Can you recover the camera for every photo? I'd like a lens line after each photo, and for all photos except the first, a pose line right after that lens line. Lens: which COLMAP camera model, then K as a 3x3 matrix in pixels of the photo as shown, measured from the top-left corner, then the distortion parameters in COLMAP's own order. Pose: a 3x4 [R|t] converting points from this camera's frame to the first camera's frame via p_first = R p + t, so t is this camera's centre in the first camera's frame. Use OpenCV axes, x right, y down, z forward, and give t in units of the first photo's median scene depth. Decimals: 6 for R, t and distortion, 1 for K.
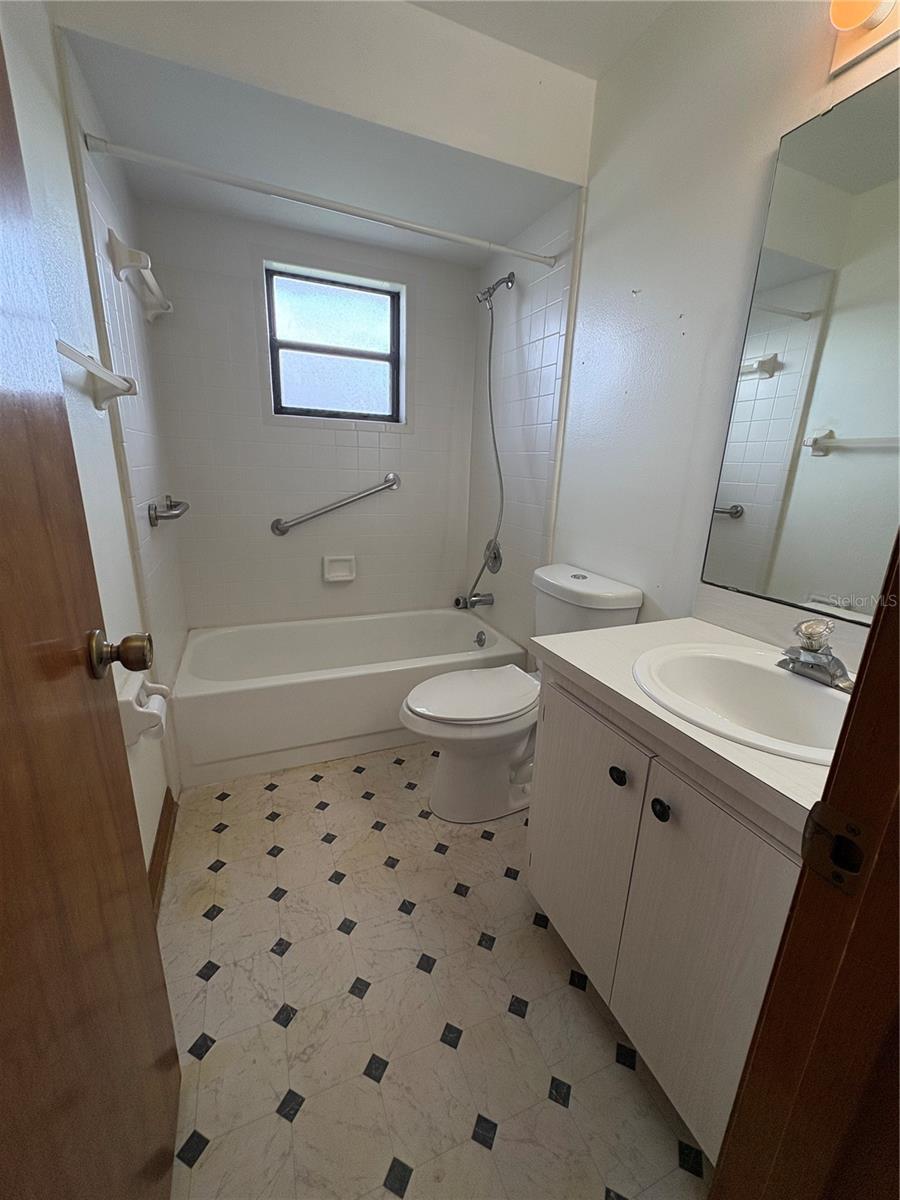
lens RADIAL K [[475.5, 0, 449.8], [0, 475.5, 600.3], [0, 0, 1]] dist [-0.000746, 0.000393]
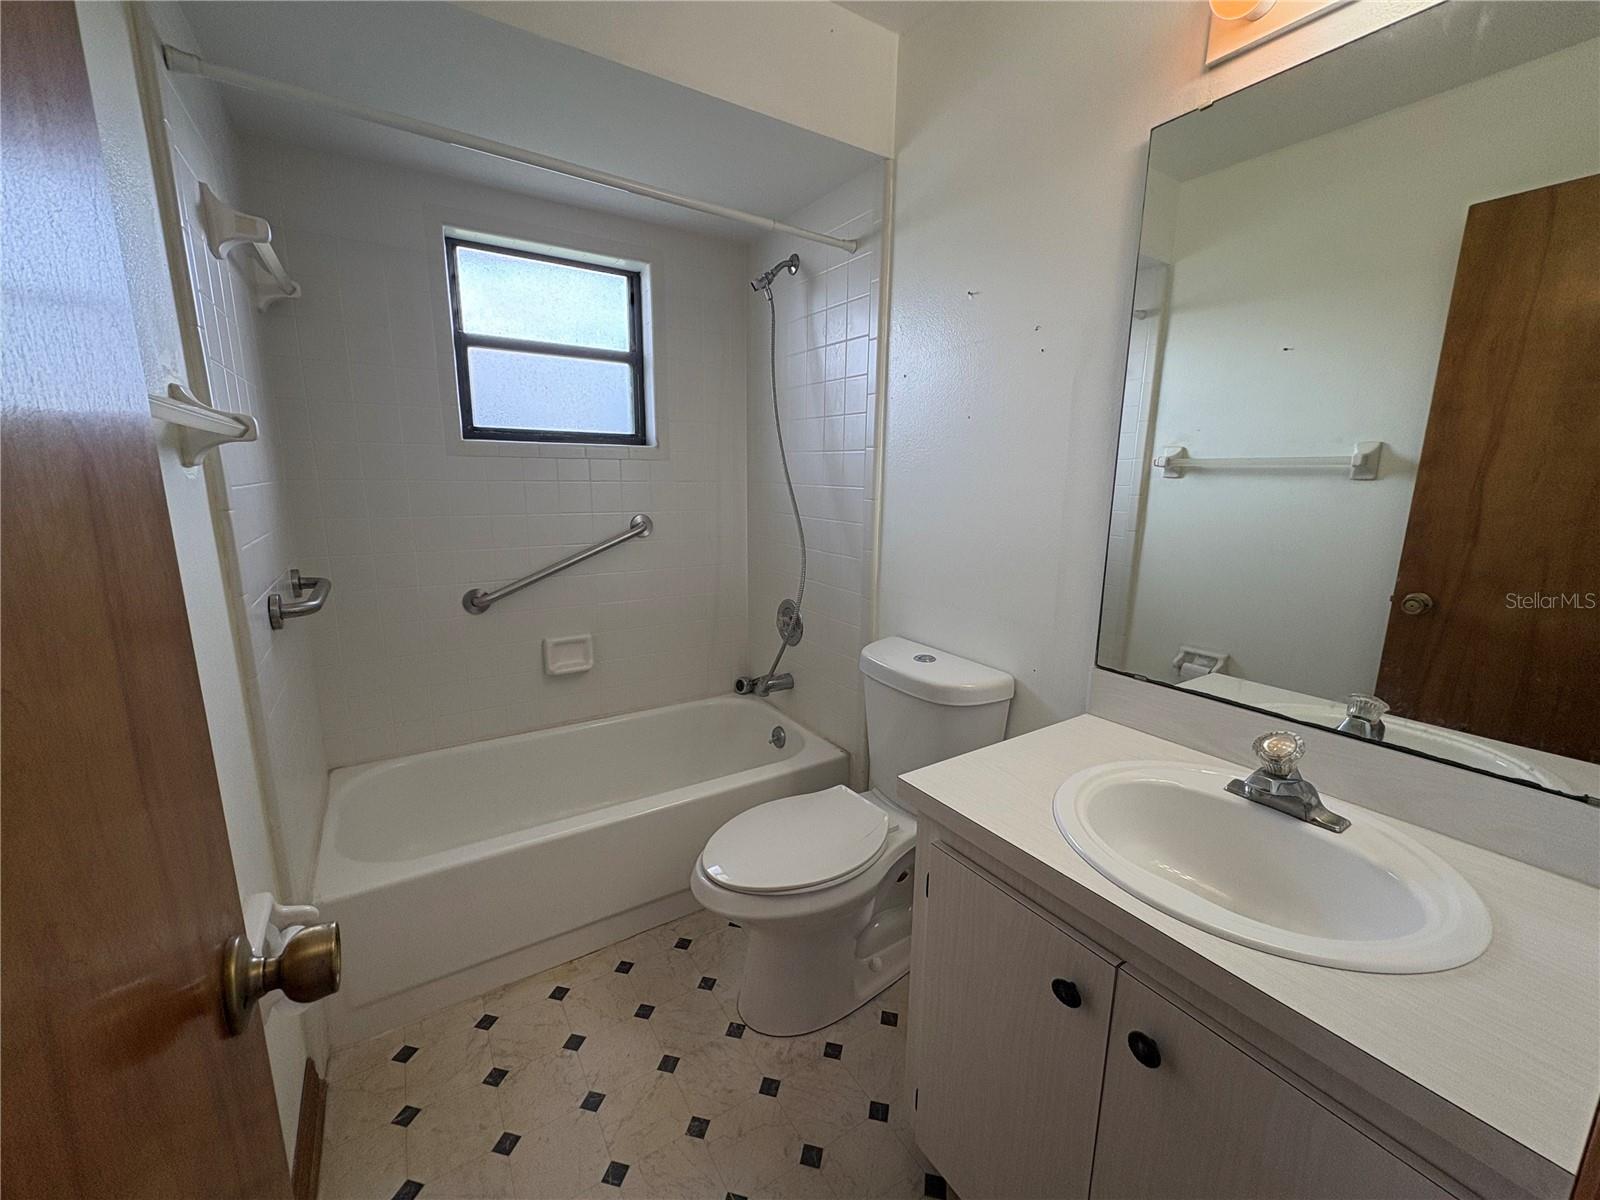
lens RADIAL K [[634.0, 0, 800.7], [0, 634.0, 600.2], [0, 0, 1]] dist [-0.000746, 0.000393]
pose [[0.984013, -0.057519, 0.168550, -0.079585], [0.070039, 0.995134, -0.069301, -0.086248], [-0.163744, 0.079998, 0.983254, 0.058999]]
